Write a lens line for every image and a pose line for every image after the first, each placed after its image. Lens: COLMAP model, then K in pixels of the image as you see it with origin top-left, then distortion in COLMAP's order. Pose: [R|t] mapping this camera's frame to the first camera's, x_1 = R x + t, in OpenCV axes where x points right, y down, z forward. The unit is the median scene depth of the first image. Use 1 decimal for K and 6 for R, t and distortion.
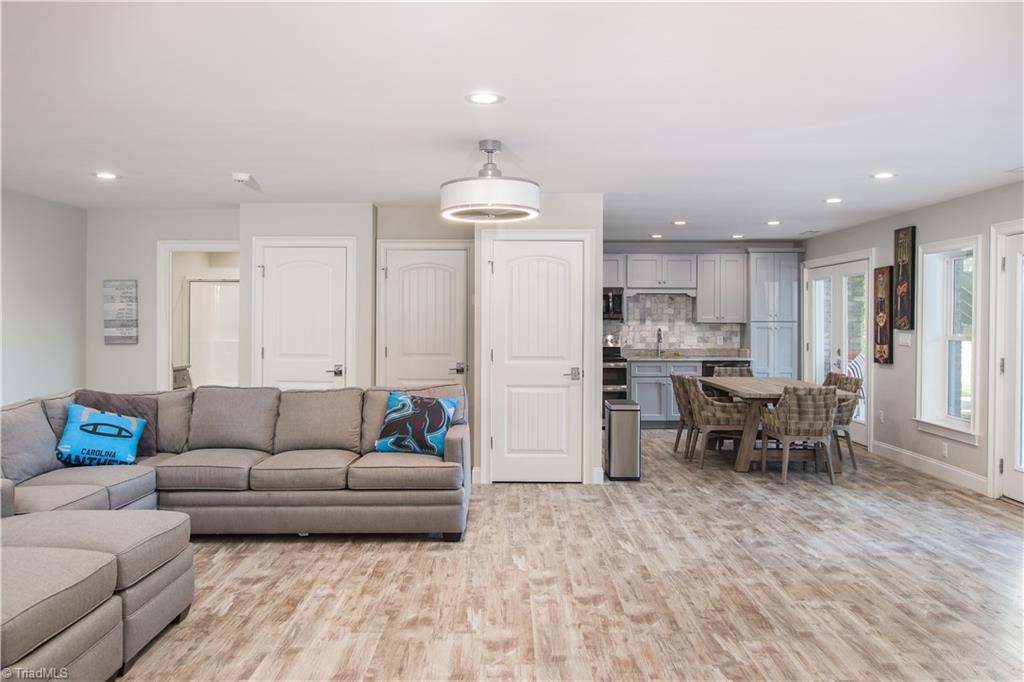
lens RADIAL K [[799.8, 0, 512.0], [0, 799.8, 341.0], [0, 0, 1]] dist [-0.009914, -0.004701]
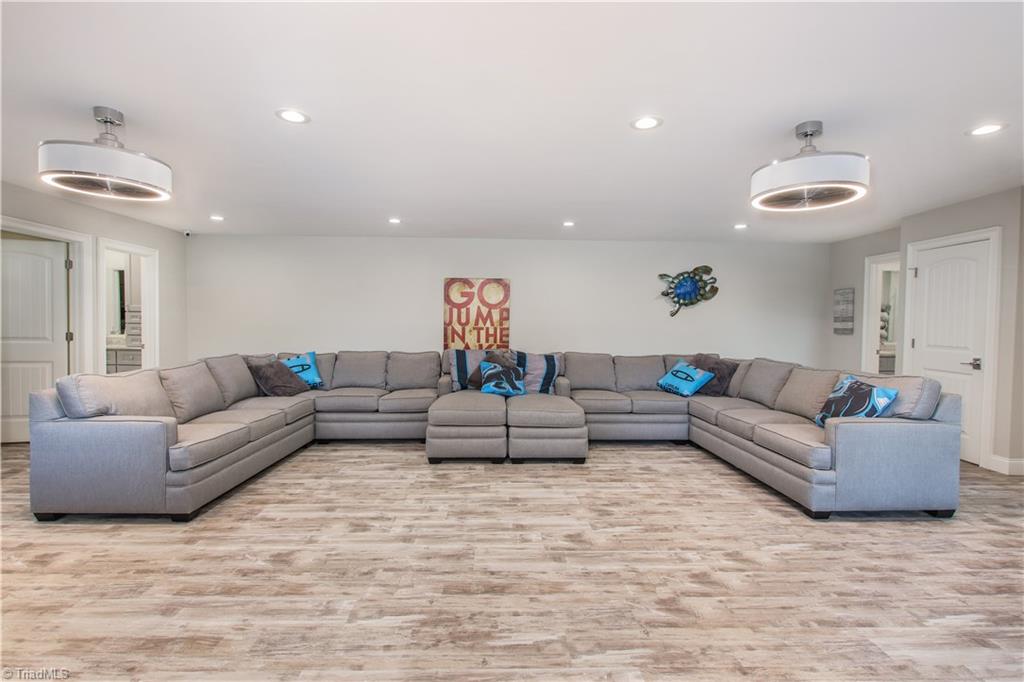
lens RADIAL K [[476.1, 0, 512.0], [0, 476.1, 341.0], [0, 0, 1]] dist [-0.000163, -0.000347]
pose [[0.031605, 0.039149, -0.998733, 0.727068], [-0.034531, 0.998679, 0.038054, 0.010769], [0.998904, 0.033285, 0.032915, 0.782639]]
